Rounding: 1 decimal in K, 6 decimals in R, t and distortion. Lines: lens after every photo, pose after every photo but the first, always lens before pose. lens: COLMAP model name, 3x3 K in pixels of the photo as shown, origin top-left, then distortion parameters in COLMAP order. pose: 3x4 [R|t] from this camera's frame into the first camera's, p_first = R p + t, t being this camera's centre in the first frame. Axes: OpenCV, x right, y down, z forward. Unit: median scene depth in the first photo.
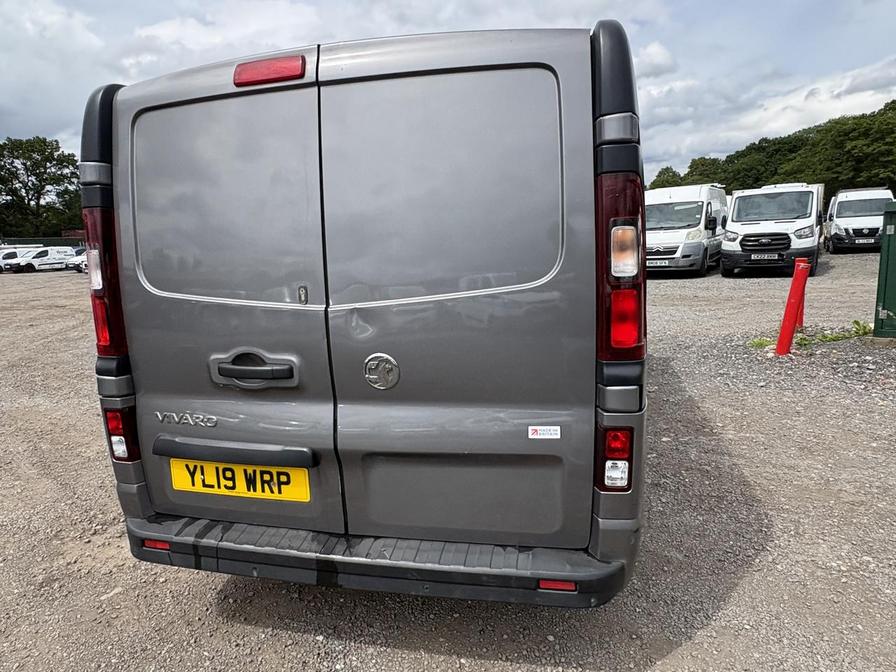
lens RADIAL K [[543.9, 0, 444.2], [0, 543.9, 337.2], [0, 0, 1]] dist [-0.001783, -0.001436]
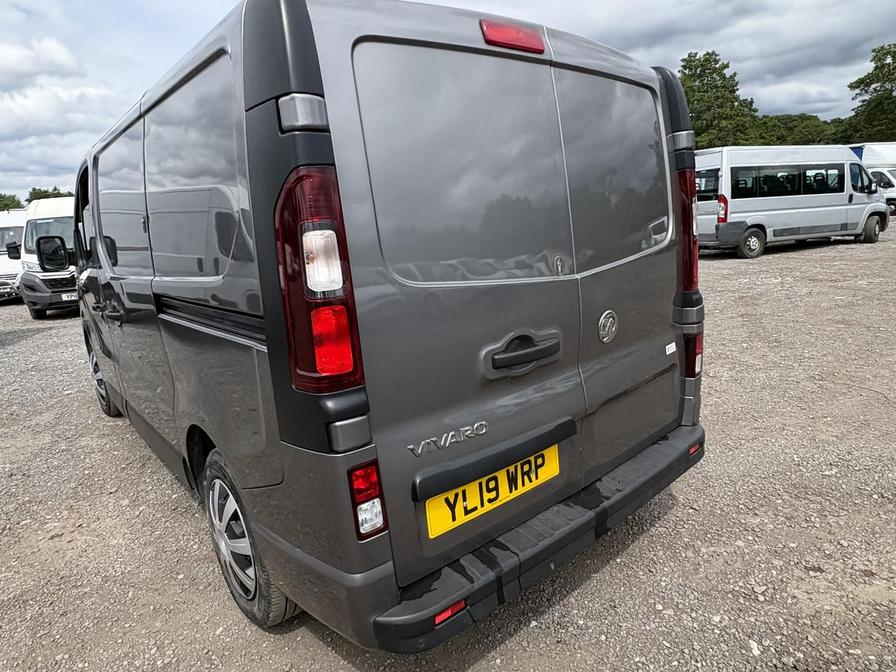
lens RADIAL K [[543.9, 0, 450.9], [0, 543.9, 333.7], [0, 0, 1]] dist [-0.001783, -0.001436]
pose [[0.587543, -0.159306, 0.793357, -1.088669], [0.186210, 0.980735, 0.059029, -0.047532], [-0.787477, 0.113049, 0.605888, 0.499389]]
